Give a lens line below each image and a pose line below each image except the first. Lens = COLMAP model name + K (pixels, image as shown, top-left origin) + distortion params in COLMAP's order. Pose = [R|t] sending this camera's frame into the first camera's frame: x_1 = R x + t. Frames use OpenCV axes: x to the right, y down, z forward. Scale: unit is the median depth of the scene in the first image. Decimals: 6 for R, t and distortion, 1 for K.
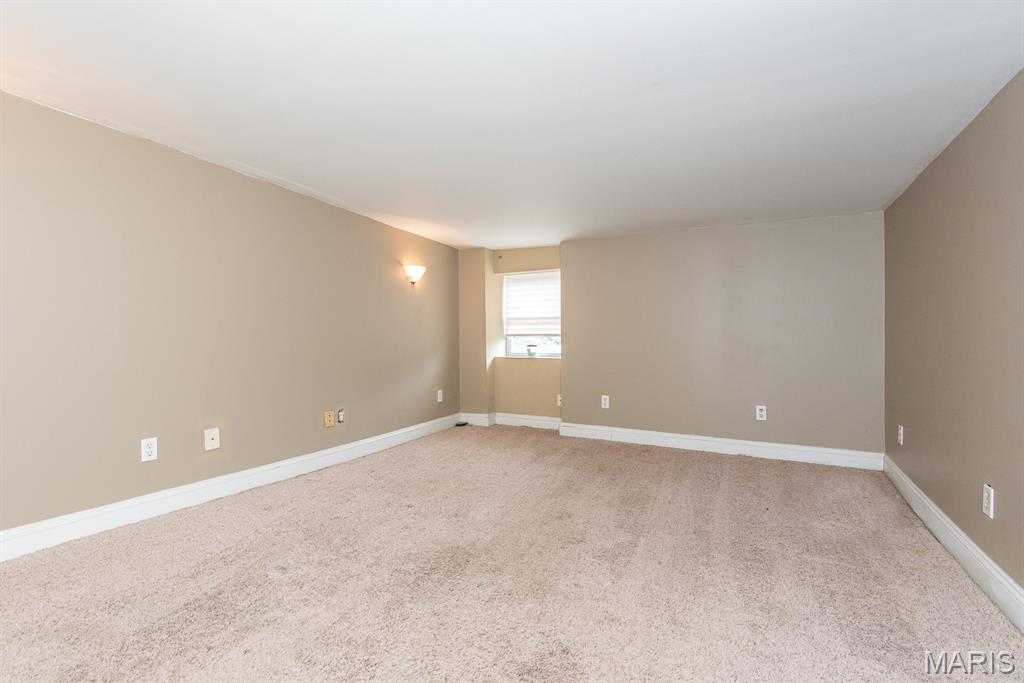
lens RADIAL K [[469.7, 0, 507.8], [0, 469.7, 336.8], [0, 0, 1]] dist [0.026946, -0.009383]
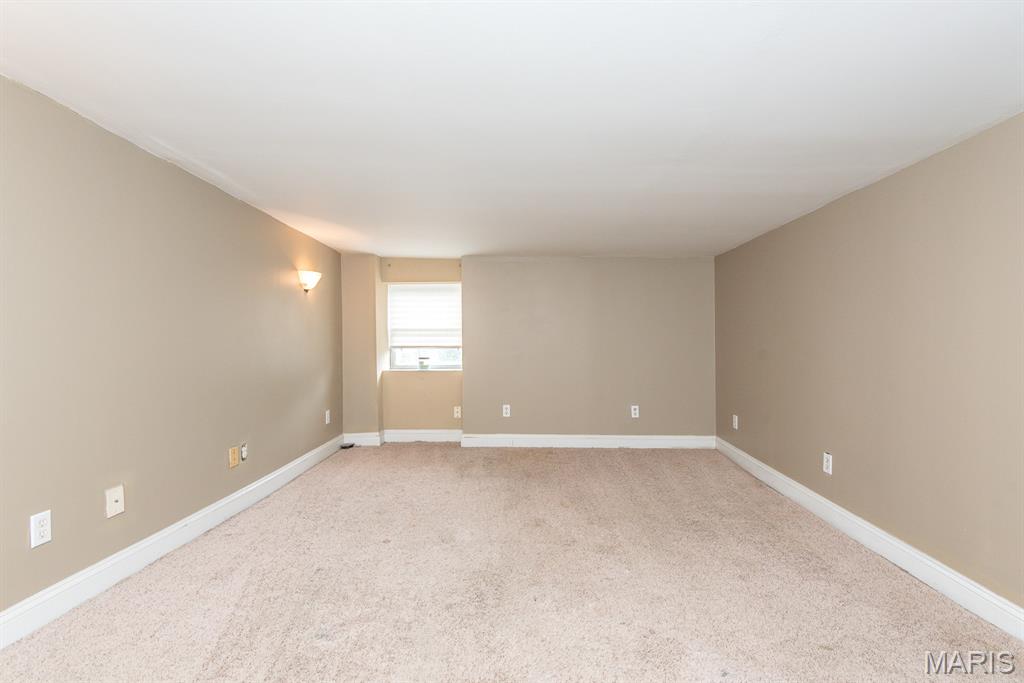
lens RADIAL K [[469.7, 0, 543.7], [0, 469.7, 337.8], [0, 0, 1]] dist [0.026946, -0.009383]
pose [[0.897838, 0.001162, 0.440325, -0.228972], [0.002098, 0.999974, -0.006916, -0.023132], [-0.440322, 0.007133, 0.897812, 0.017151]]
